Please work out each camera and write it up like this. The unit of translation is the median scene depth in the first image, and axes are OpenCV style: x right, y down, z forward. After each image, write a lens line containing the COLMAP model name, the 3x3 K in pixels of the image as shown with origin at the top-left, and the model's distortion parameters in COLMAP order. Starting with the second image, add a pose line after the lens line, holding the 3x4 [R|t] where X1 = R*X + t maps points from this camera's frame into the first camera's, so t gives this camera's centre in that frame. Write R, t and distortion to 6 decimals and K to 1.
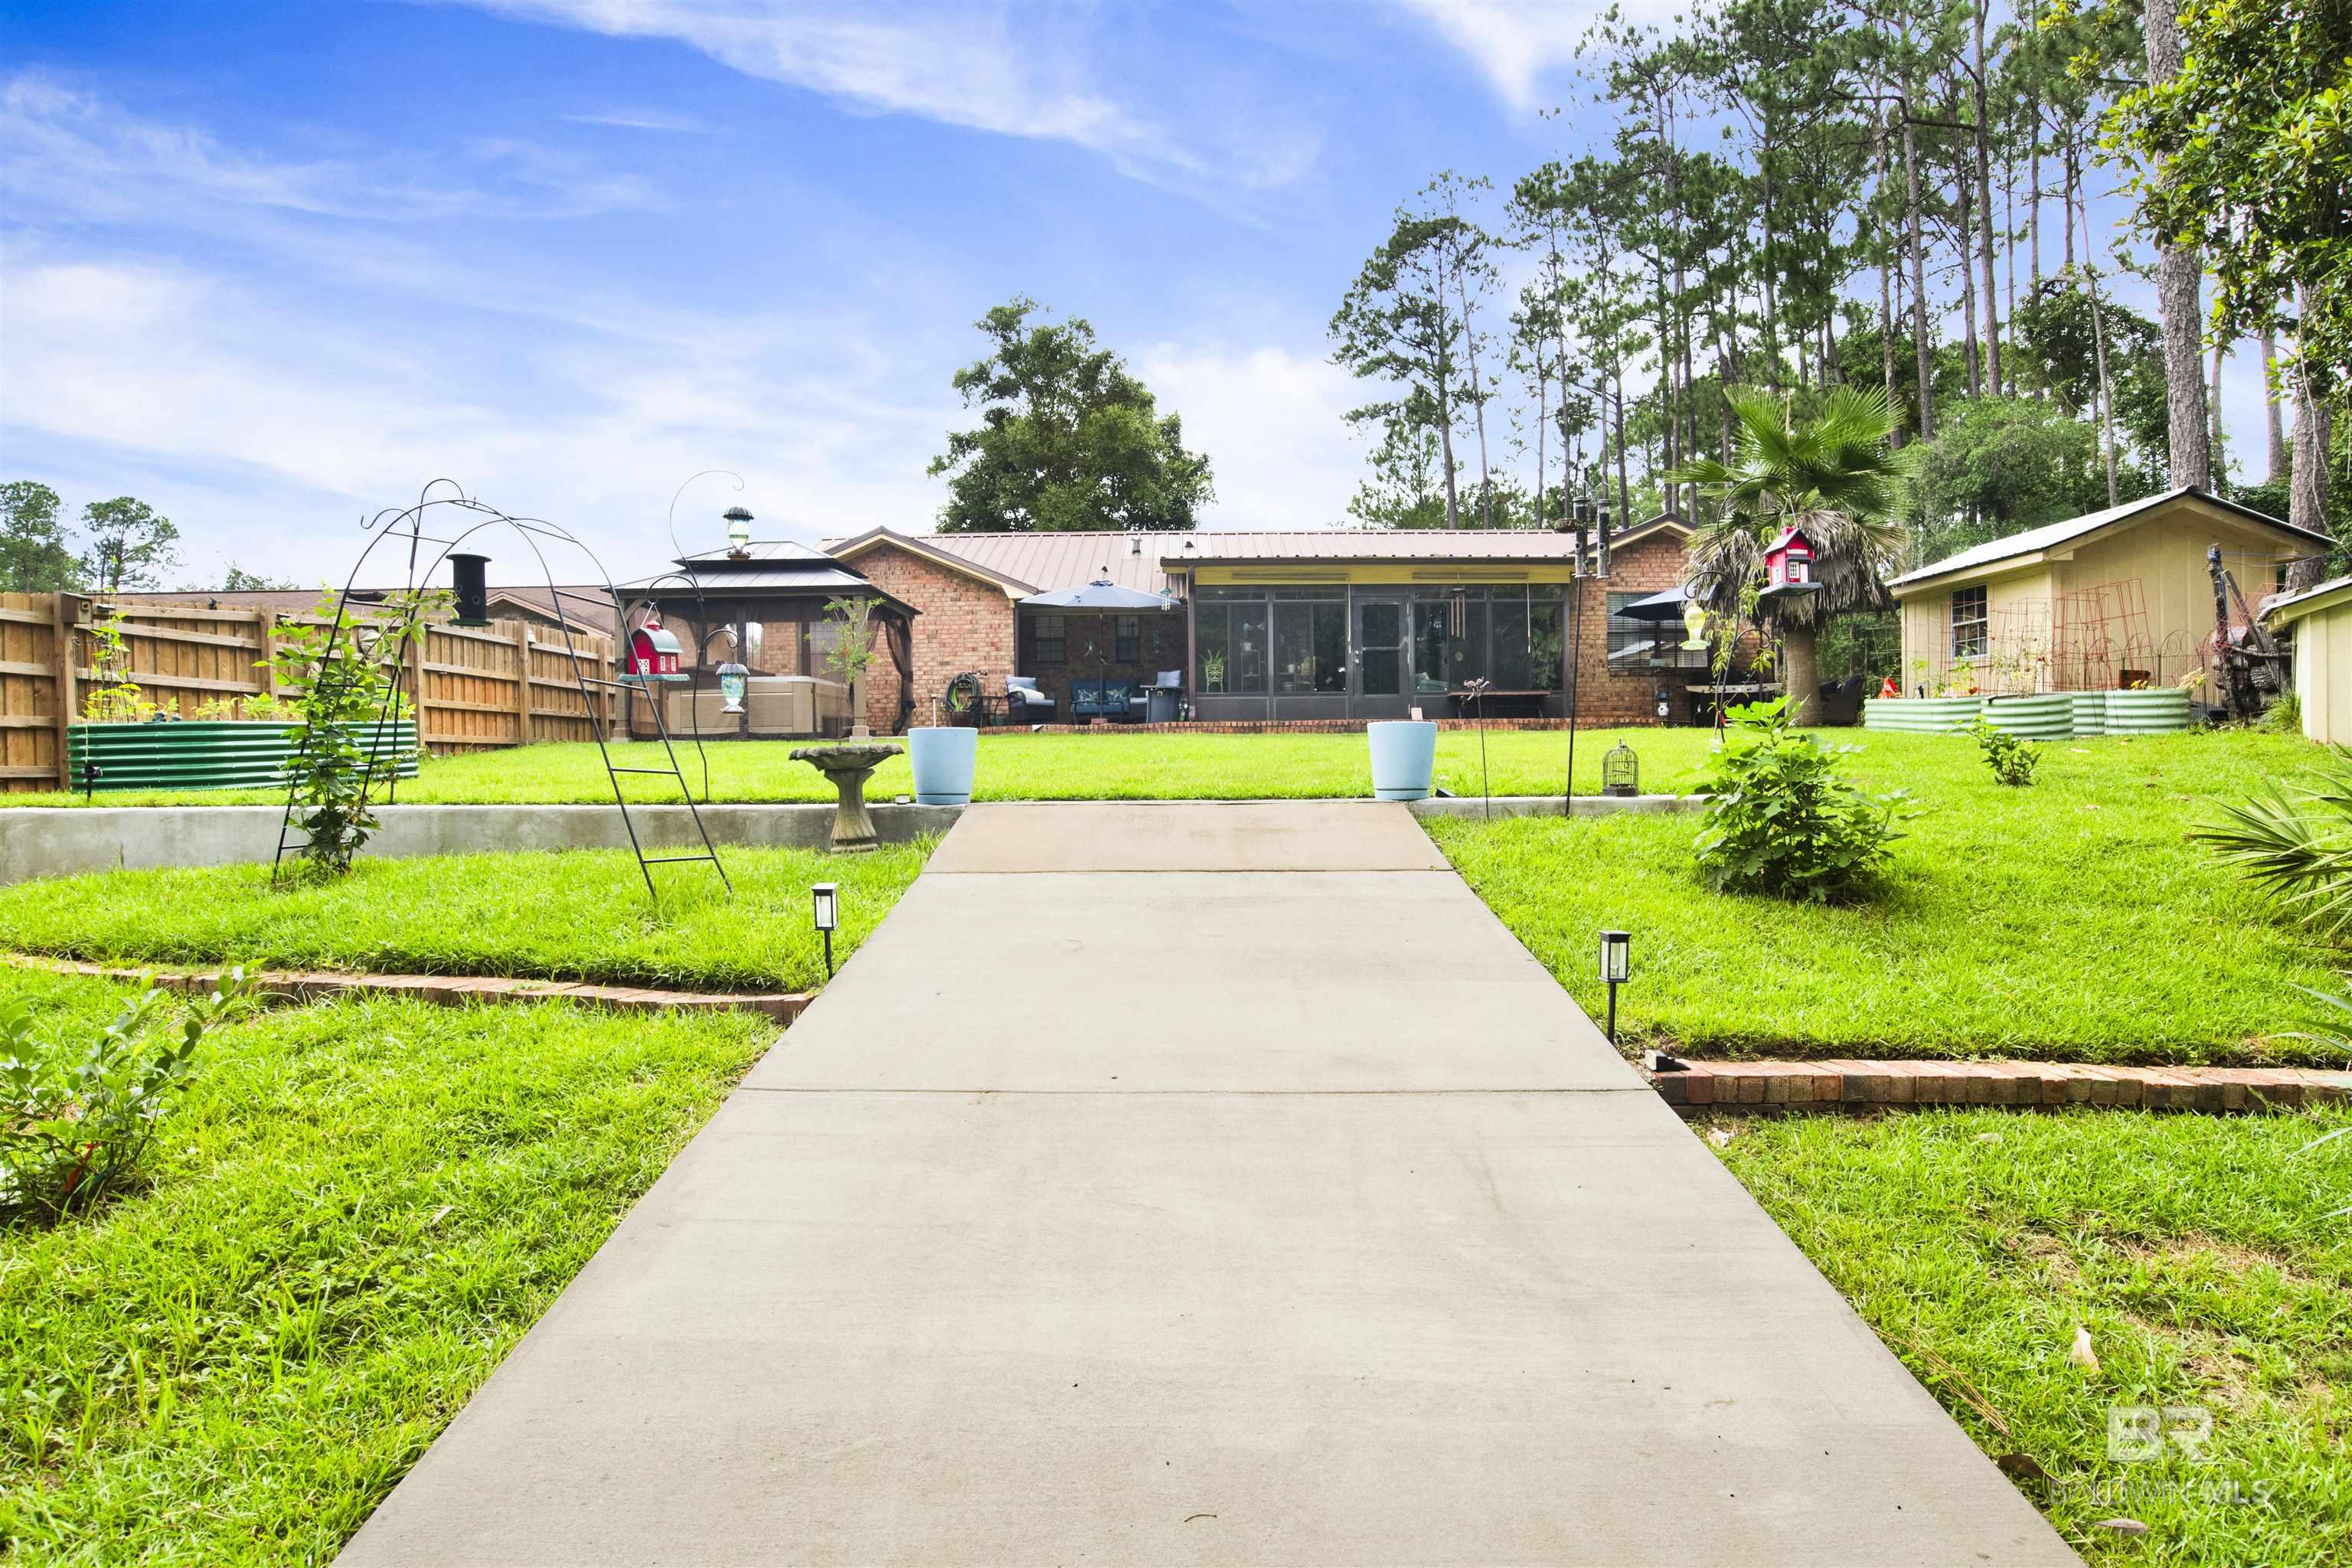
lens RADIAL K [[1247.5, 0, 1195.7], [0, 1247.5, 776.6], [0, 0, 1]] dist [-0.041945, 0.001100]
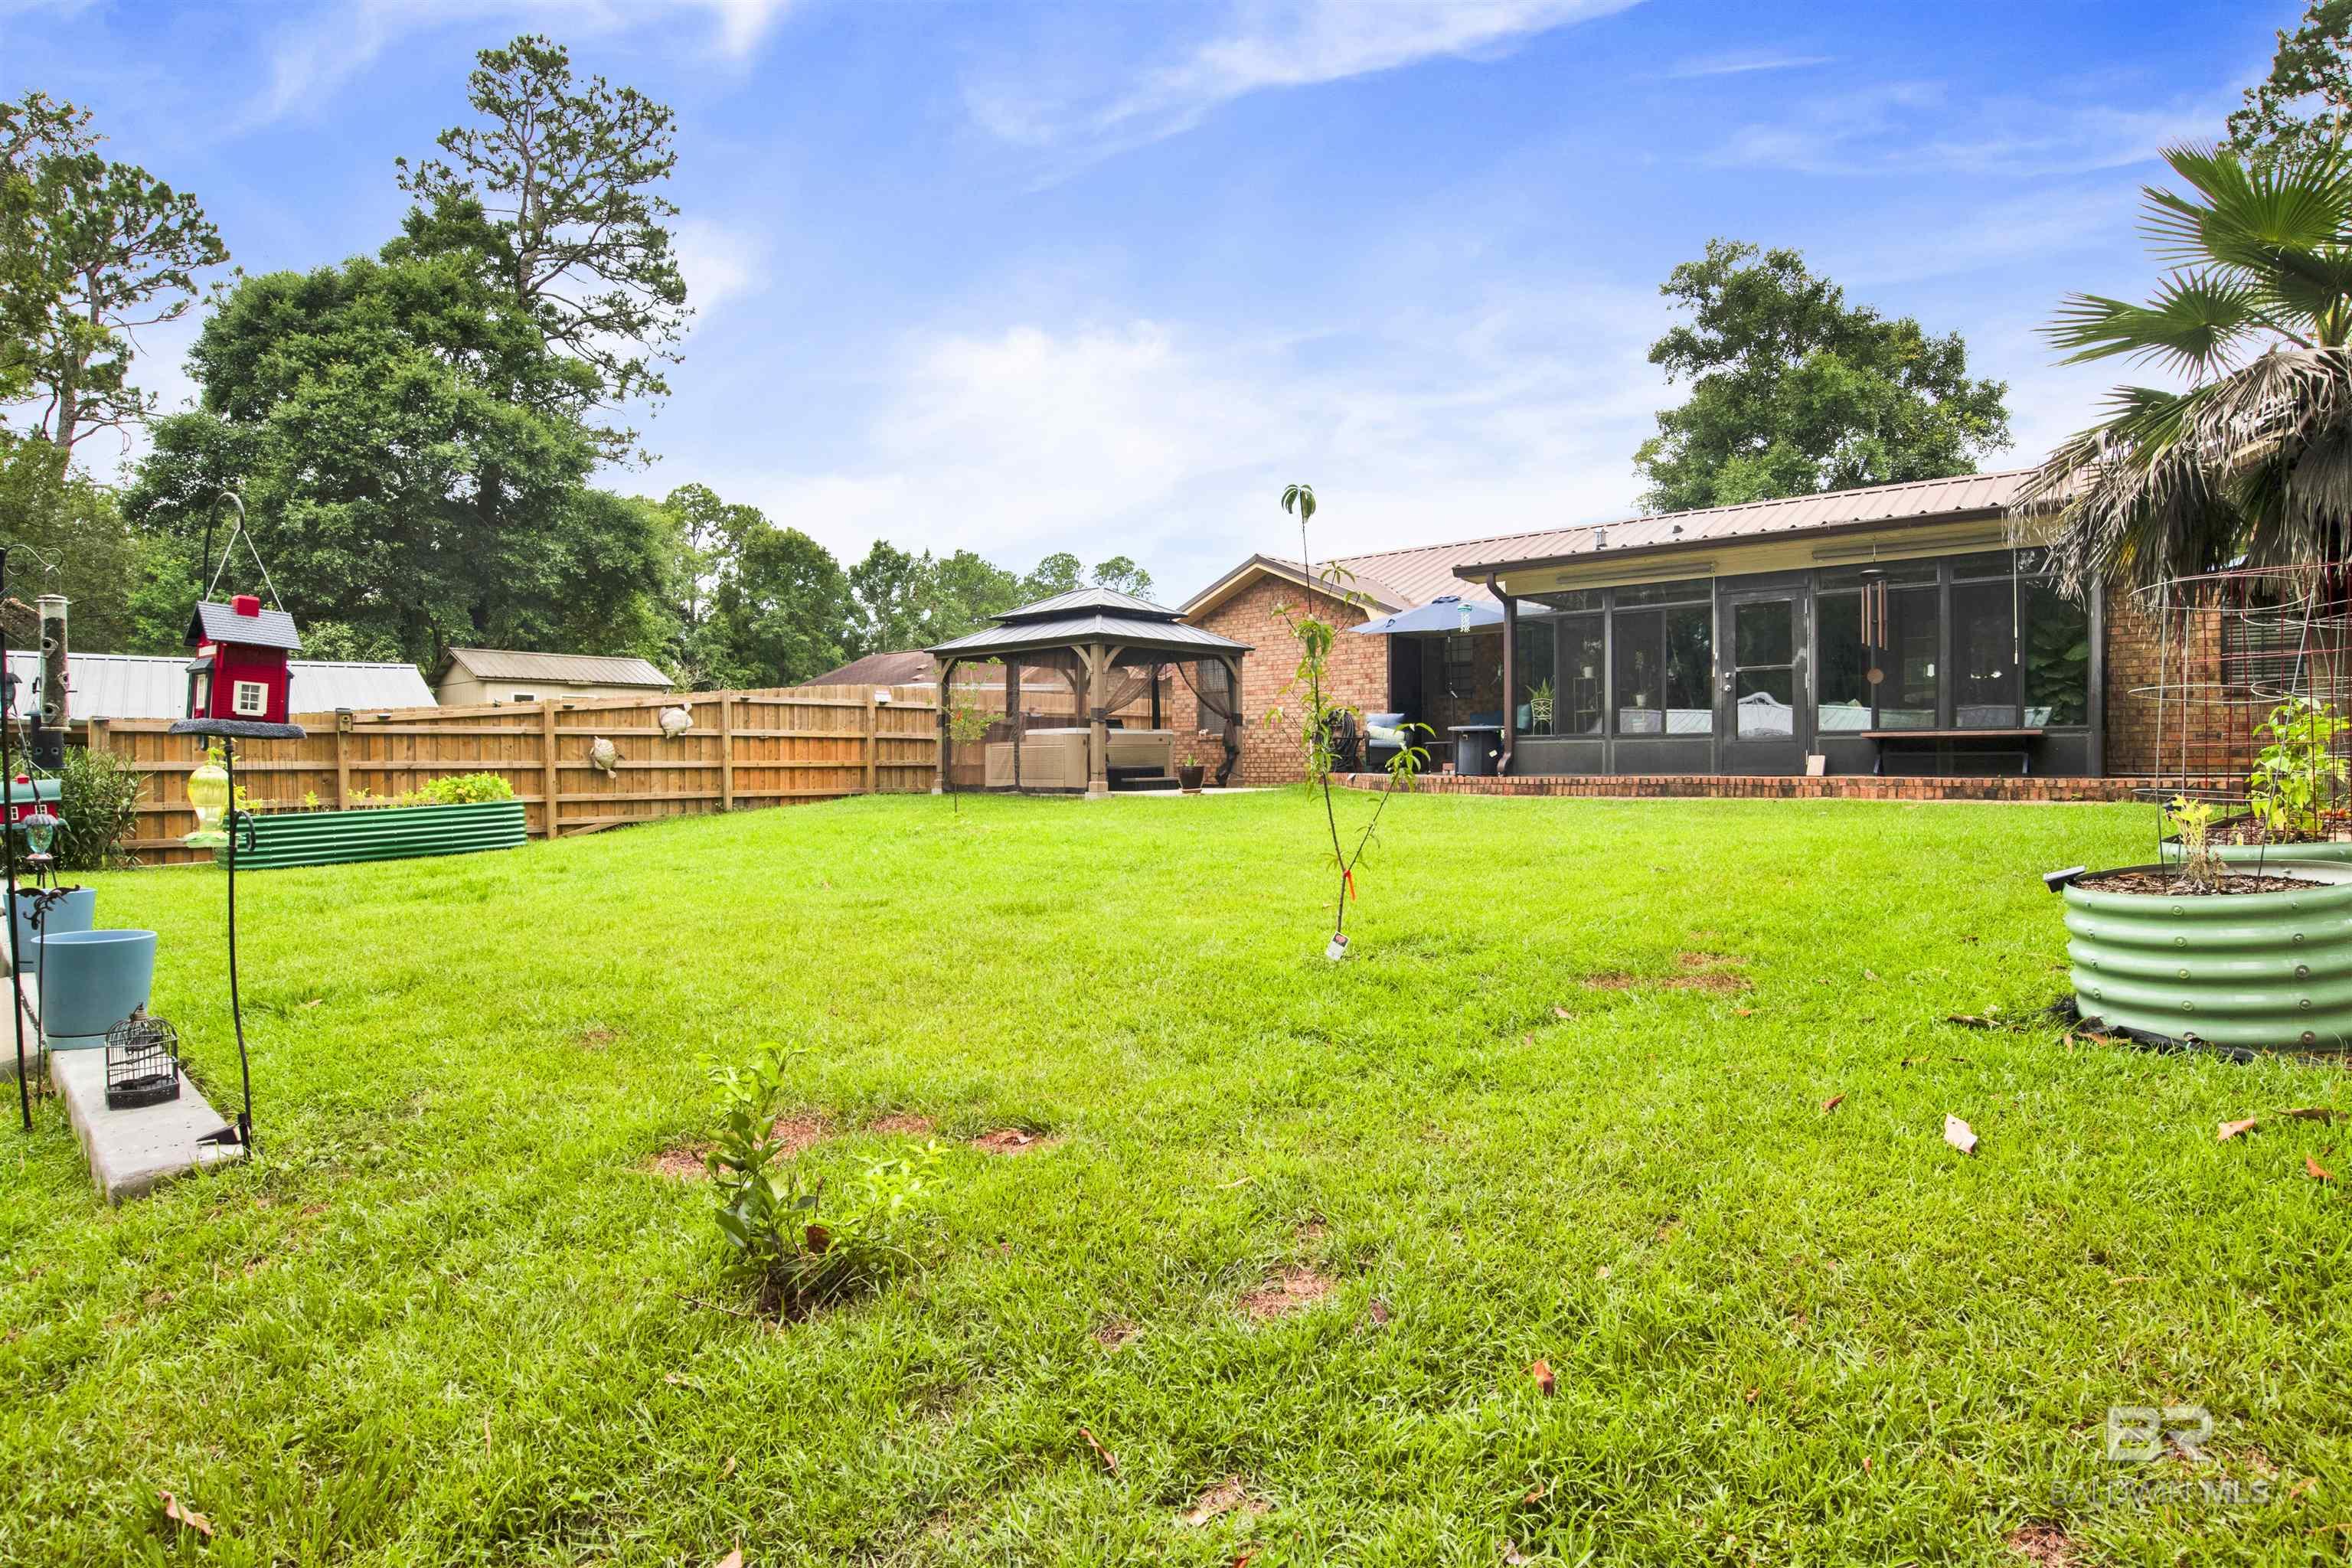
lens RADIAL K [[1216.3, 0, 1202.4], [0, 1216.3, 785.6], [0, 0, 1]] dist [-0.047116, 0.001334]
pose [[0.749880, 0.019235, -0.661294, 0.320856], [-0.009385, 0.999786, 0.018439, -0.043634], [0.661507, -0.007621, 0.749900, 0.280302]]
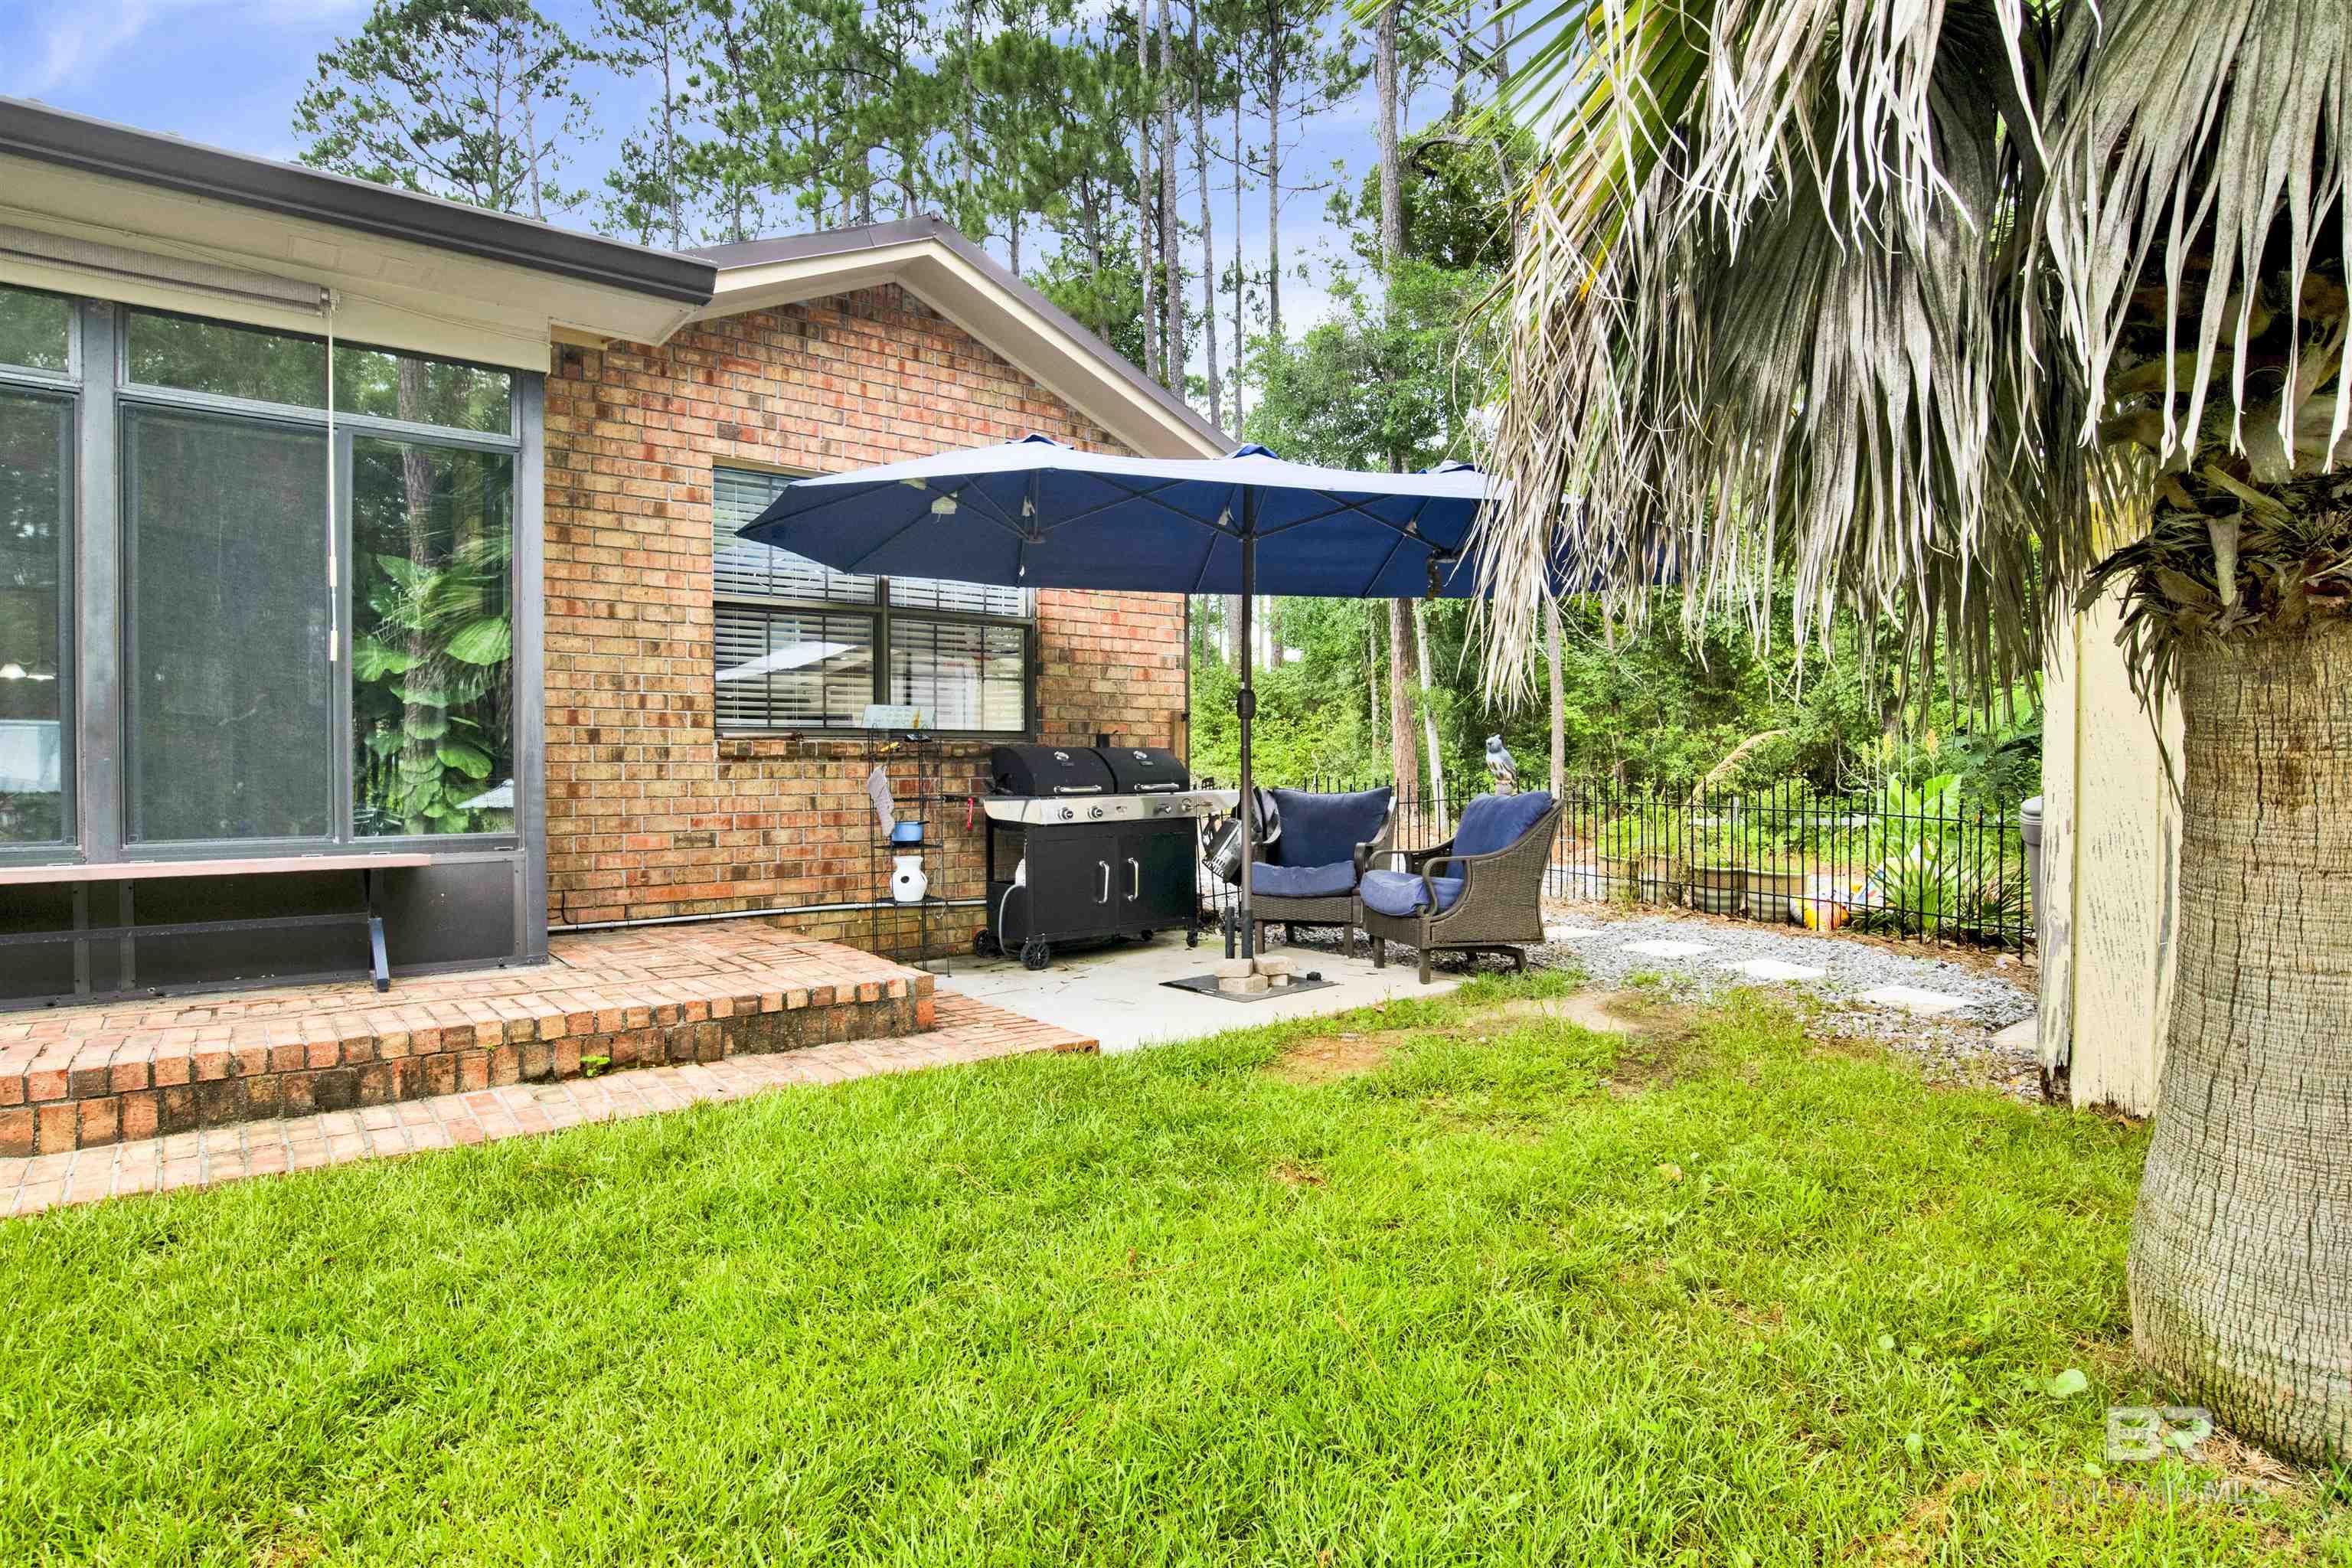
lens RADIAL K [[1253.5, 0, 1176.0], [0, 1253.5, 784.0], [0, 0, 1]] dist [-0.043700, 0.000709]
pose [[0.790331, 0.003082, 0.612673, 0.230549], [0.000612, 0.999983, -0.005821, -0.069943], [-0.612680, 0.004975, 0.790315, 0.680026]]
